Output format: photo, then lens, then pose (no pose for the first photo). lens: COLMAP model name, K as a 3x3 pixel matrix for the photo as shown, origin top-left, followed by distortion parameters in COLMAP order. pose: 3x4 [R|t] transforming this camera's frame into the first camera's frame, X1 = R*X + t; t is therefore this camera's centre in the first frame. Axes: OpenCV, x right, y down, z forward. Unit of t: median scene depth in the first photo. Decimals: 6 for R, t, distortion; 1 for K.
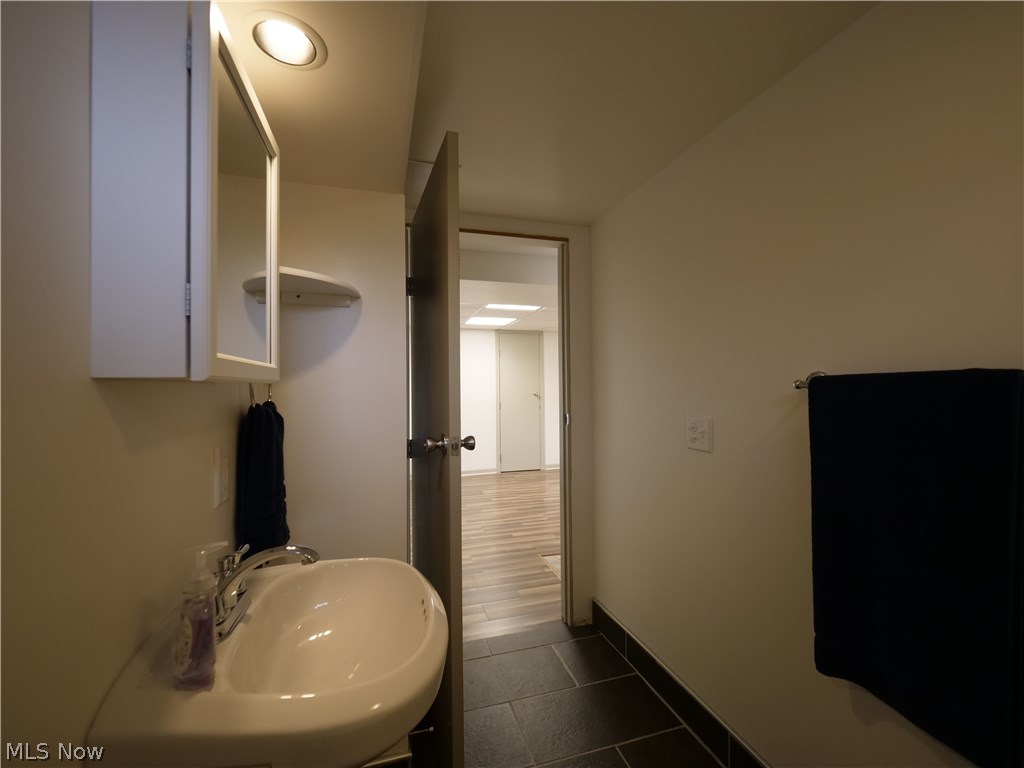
lens RADIAL K [[430.0, 0, 512.0], [0, 430.0, 384.0], [0, 0, 1]] dist [-0.007441, 0.000239]
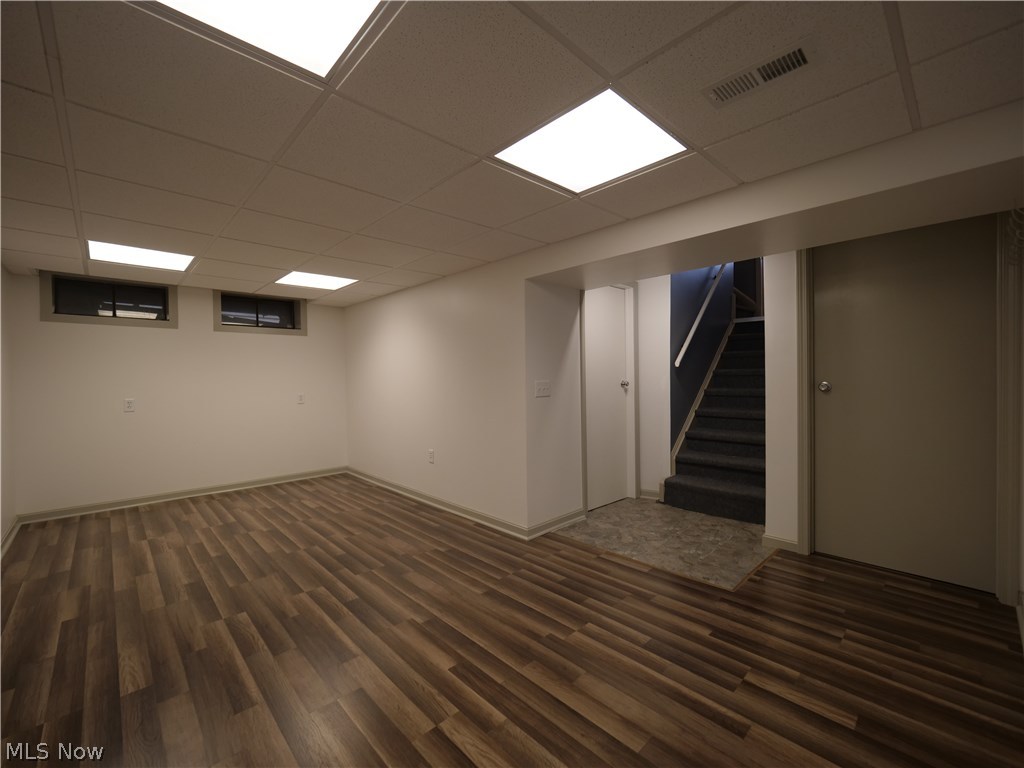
lens RADIAL K [[432.2, 0, 512.0], [0, 432.2, 384.0], [0, 0, 1]] dist [-0.008574, -0.000072]
pose [[-0.452791, 0.002379, 0.891613, -0.340927], [0.011801, 0.999925, 0.003325, 0.031744], [-0.891538, 0.012028, -0.452785, 1.351619]]
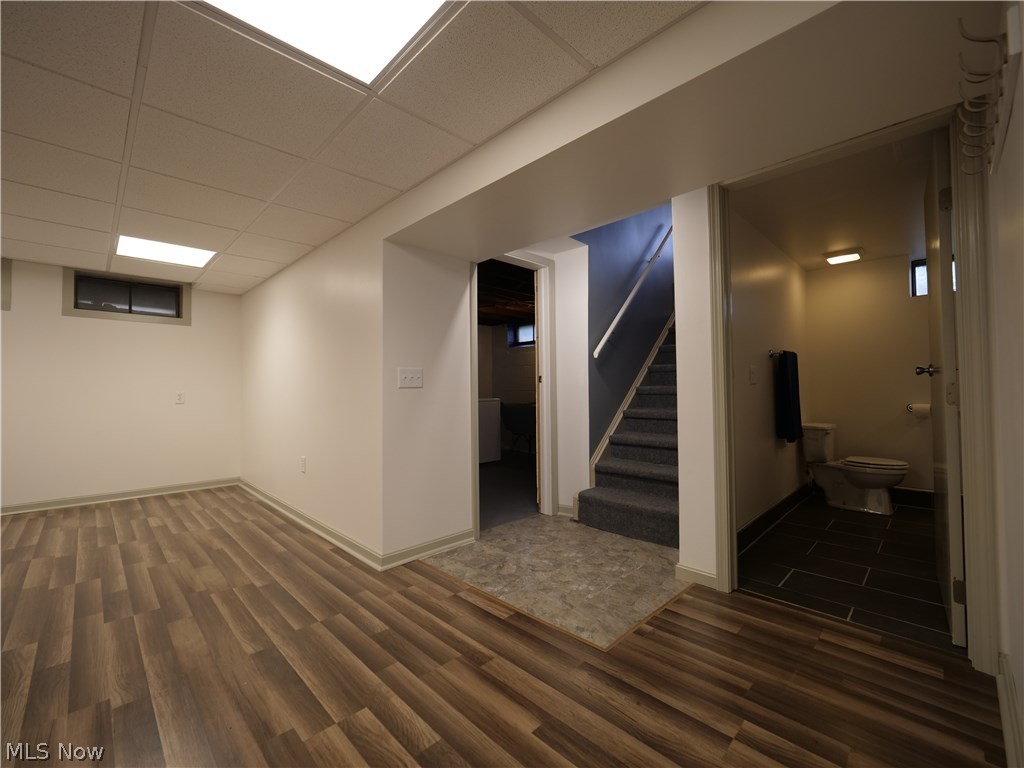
lens RADIAL K [[432.2, 0, 512.0], [0, 432.2, 384.0], [0, 0, 1]] dist [-0.008574, -0.000072]
pose [[-0.471632, 0.027417, 0.881369, -0.284586], [0.006478, 0.999597, -0.027628, 0.073285], [-0.881771, -0.007321, -0.471620, 1.095501]]
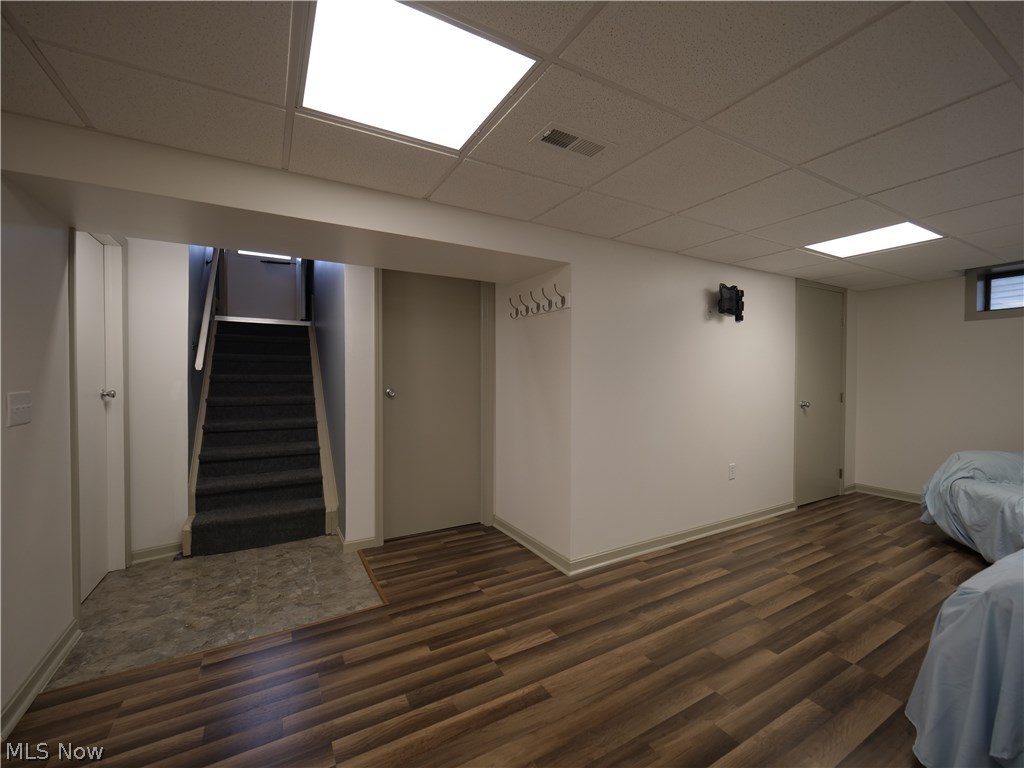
lens RADIAL K [[430.0, 0, 512.0], [0, 430.0, 384.0], [0, 0, 1]] dist [-0.007441, 0.000239]
pose [[-0.973959, 0.012933, -0.226355, 0.015268], [0.011214, 0.999898, 0.008878, 0.023176], [0.226447, 0.006108, -0.974004, 1.414974]]
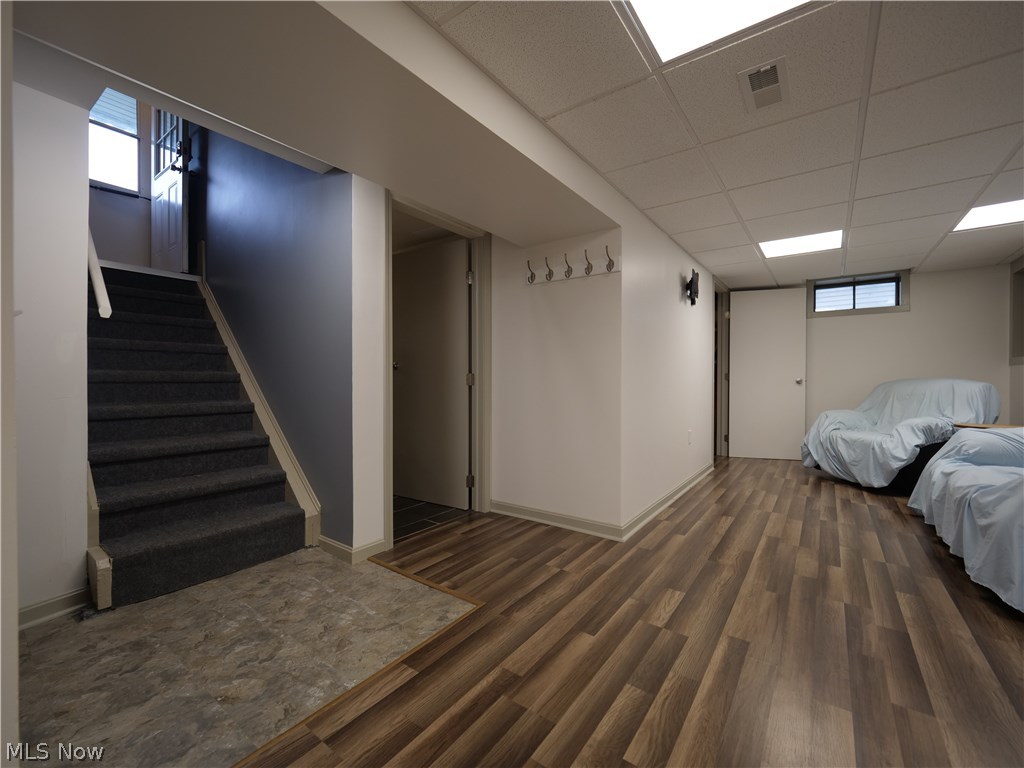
lens RADIAL K [[430.0, 0, 512.0], [0, 430.0, 384.0], [0, 0, 1]] dist [-0.007441, 0.000239]
pose [[-0.799500, 0.017376, -0.600415, 0.307722], [0.013995, 0.999849, 0.010300, 0.075602], [0.600503, -0.000168, -0.799622, 1.213878]]
